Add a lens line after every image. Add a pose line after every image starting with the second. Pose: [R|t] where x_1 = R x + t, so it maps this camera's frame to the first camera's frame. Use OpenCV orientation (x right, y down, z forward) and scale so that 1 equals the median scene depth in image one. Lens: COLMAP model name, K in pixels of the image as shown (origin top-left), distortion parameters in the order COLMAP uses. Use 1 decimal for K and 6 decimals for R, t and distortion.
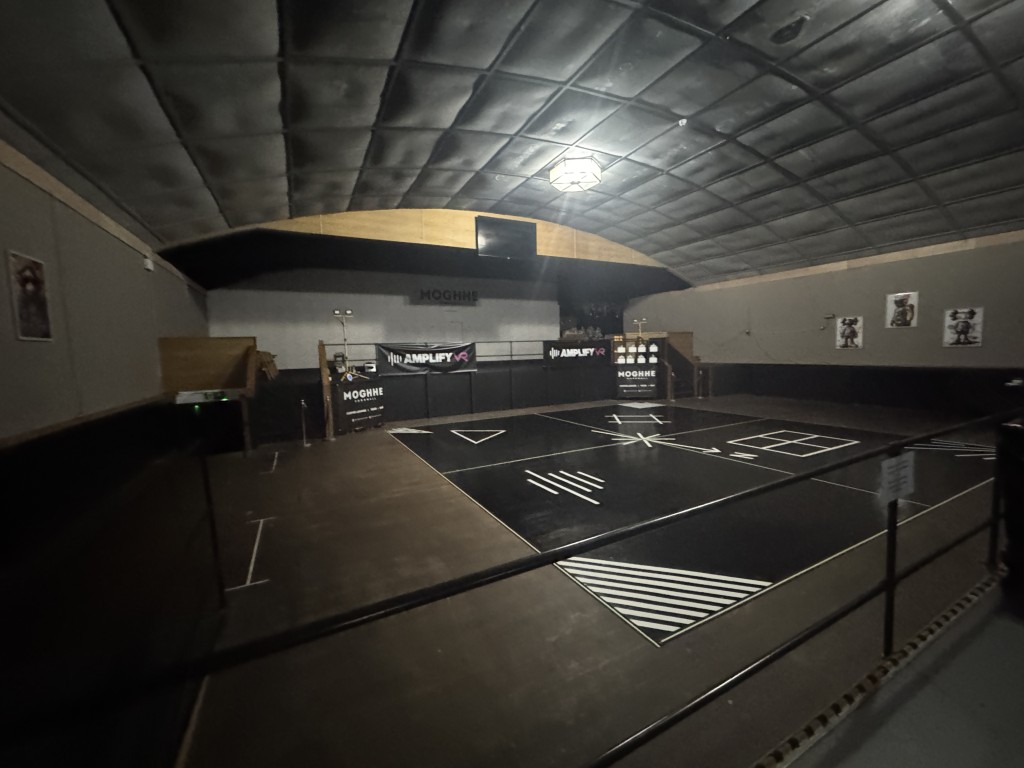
lens RADIAL K [[408.3, 0, 508.9], [0, 408.3, 382.4], [0, 0, 1]] dist [-0.006789, 0.000326]
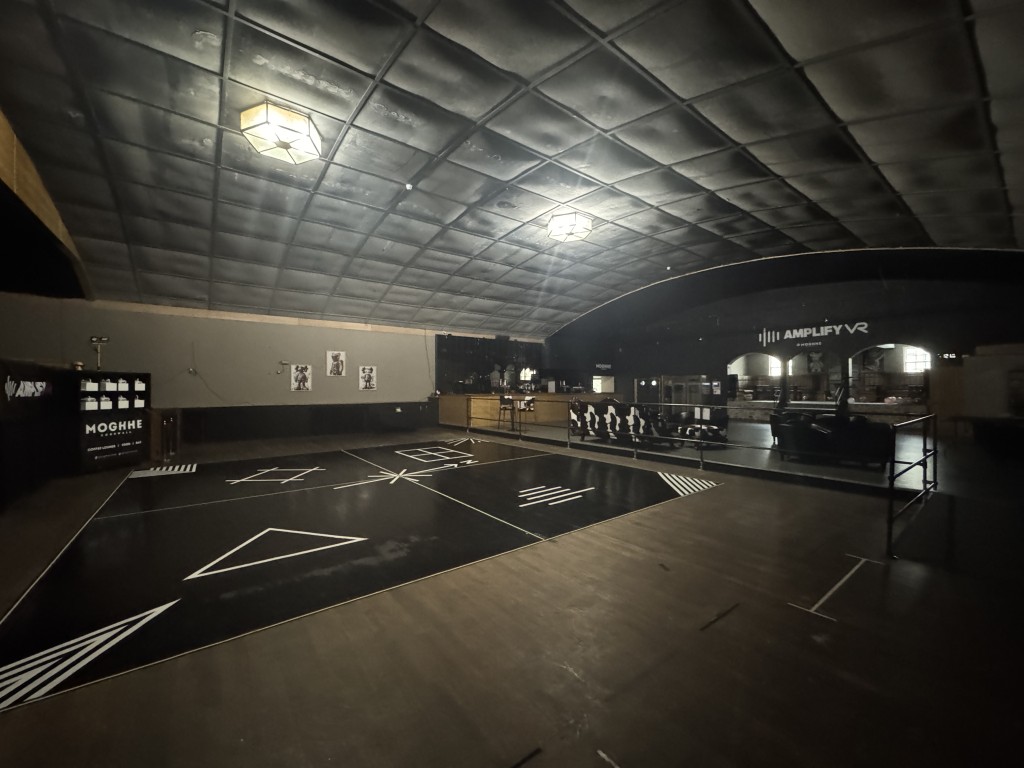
lens RADIAL K [[408.3, 0, 510.3], [0, 408.3, 386.4], [0, 0, 1]] dist [-0.006789, 0.000326]
pose [[-0.170782, 0.032619, 0.984769, -0.458058], [0.086638, 0.996078, -0.017969, -0.021563], [-0.981492, 0.082250, -0.172939, 0.604270]]
